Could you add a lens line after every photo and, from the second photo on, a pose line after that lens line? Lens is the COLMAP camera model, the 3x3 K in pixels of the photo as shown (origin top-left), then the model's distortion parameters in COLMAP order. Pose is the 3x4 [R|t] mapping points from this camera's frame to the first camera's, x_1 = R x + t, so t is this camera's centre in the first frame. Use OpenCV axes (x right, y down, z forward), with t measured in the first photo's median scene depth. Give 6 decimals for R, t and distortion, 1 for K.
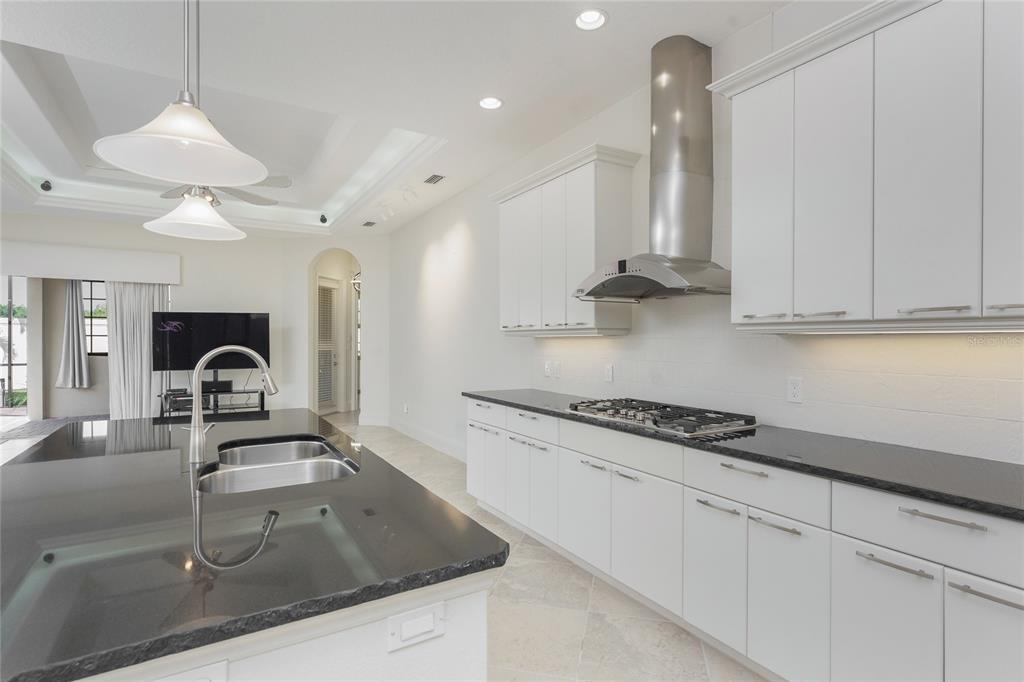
lens RADIAL K [[499.3, 0, 506.3], [0, 499.3, 346.5], [0, 0, 1]] dist [0.000323, 0.001391]
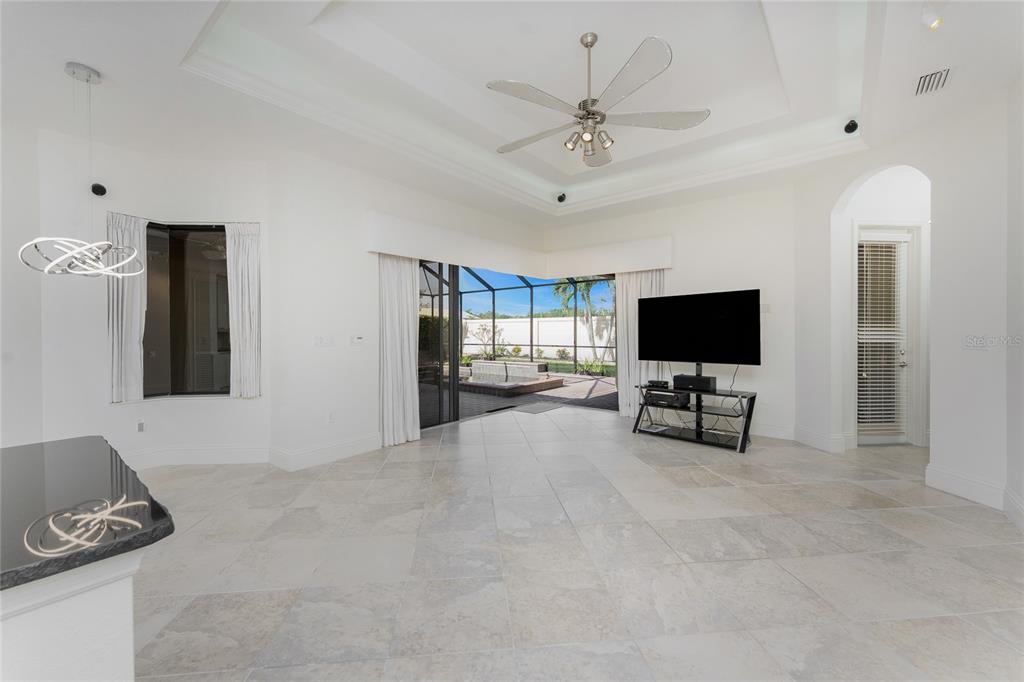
lens RADIAL K [[420.6, 0, 513.3], [0, 420.6, 327.9], [0, 0, 1]] dist [-0.010241, 0.001387]
pose [[0.321595, -0.011548, -0.946807, -0.021592], [0.001410, 0.999930, -0.011717, -0.003912], [0.946876, 0.002433, 0.321589, 0.485645]]
